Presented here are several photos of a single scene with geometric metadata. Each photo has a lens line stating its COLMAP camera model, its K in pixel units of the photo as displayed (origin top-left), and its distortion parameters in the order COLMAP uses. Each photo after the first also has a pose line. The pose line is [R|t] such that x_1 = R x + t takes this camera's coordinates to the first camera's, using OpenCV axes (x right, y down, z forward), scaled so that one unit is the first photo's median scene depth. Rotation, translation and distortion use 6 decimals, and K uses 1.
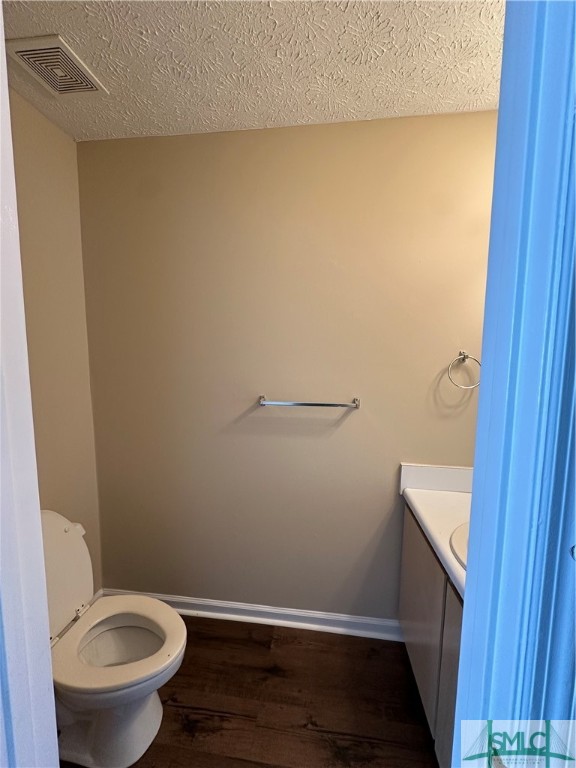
lens RADIAL K [[303.1, 0, 288.0], [0, 303.1, 384.0], [0, 0, 1]] dist [-0.006337, 0.000011]
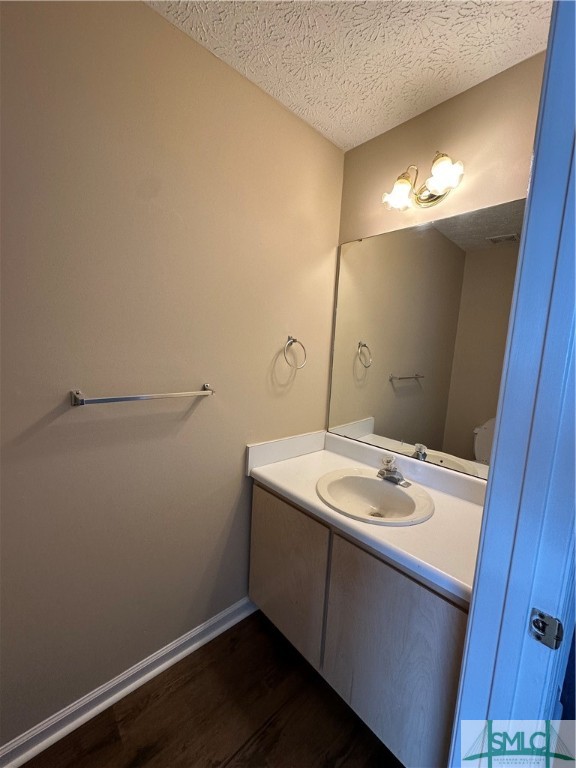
lens RADIAL K [[304.6, 0, 288.0], [0, 304.6, 384.0], [0, 0, 1]] dist [0.001913, 0.000181]
pose [[0.653324, -0.072224, 0.753626, -0.296540], [0.027784, 0.997056, 0.071467, -0.010567], [-0.756569, -0.025753, 0.653407, 0.247435]]
